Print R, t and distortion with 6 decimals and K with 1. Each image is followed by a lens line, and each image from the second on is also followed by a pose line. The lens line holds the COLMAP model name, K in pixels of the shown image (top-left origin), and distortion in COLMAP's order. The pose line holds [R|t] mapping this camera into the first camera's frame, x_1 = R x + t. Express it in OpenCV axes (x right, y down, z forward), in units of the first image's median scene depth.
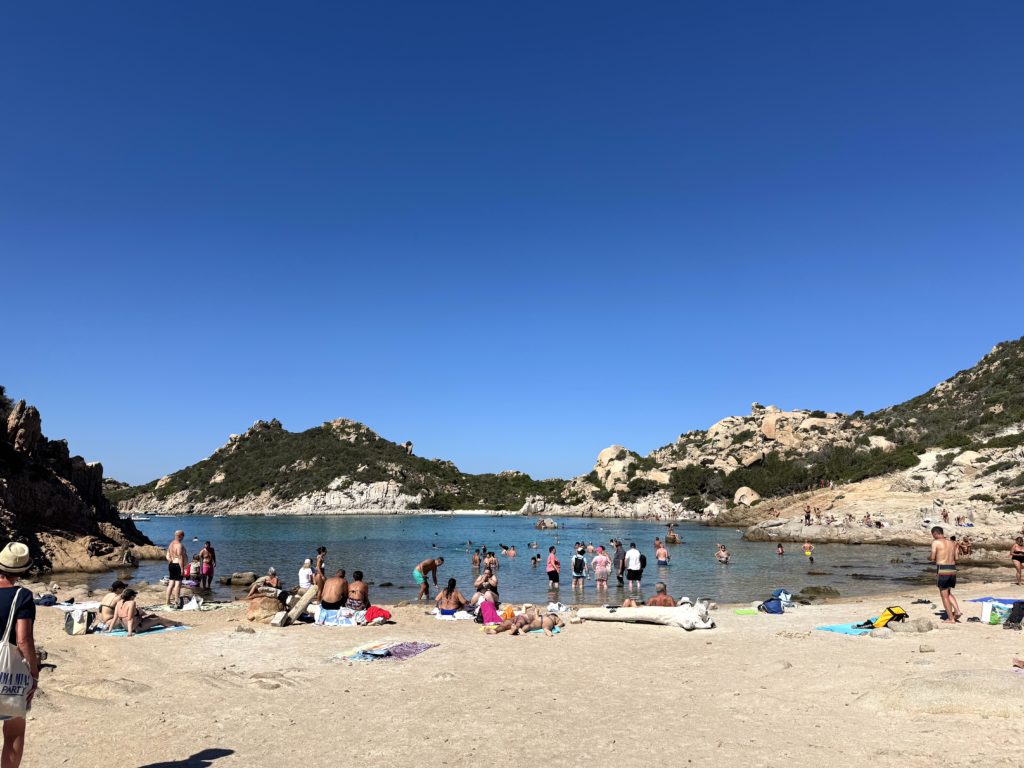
lens RADIAL K [[711.5, 0, 512.0], [0, 711.5, 384.0], [0, 0, 1]] dist [0.143633, -0.208130]
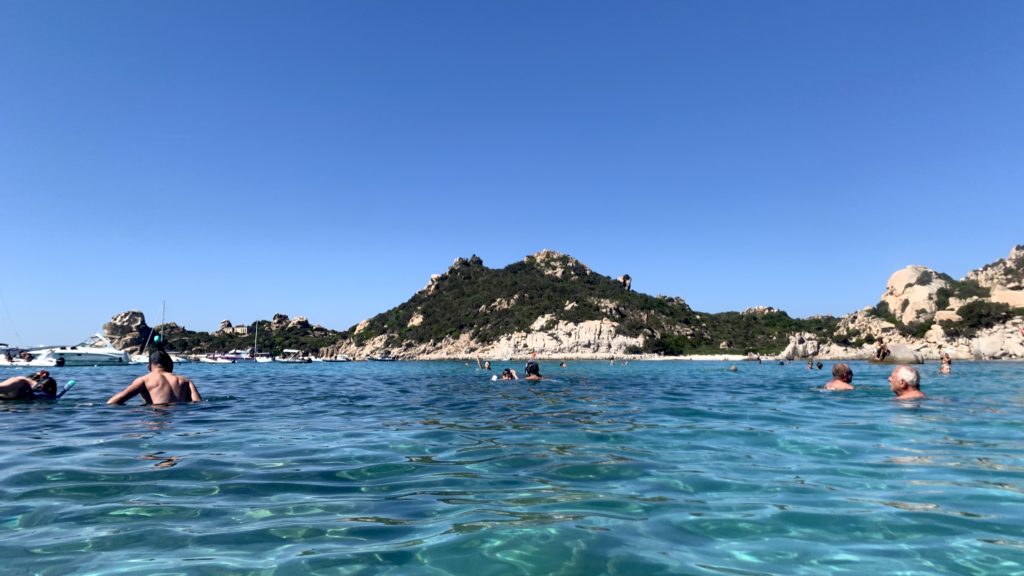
lens RADIAL K [[775.1, 0, 505.8], [0, 775.1, 253.6], [0, 0, 1]] dist [0.099651, -0.132691]
pose [[0.953369, -0.049642, -0.297696, -0.011560], [0.060197, 0.997838, 0.026388, 0.032721], [0.295743, -0.043078, 0.954296, 0.140048]]
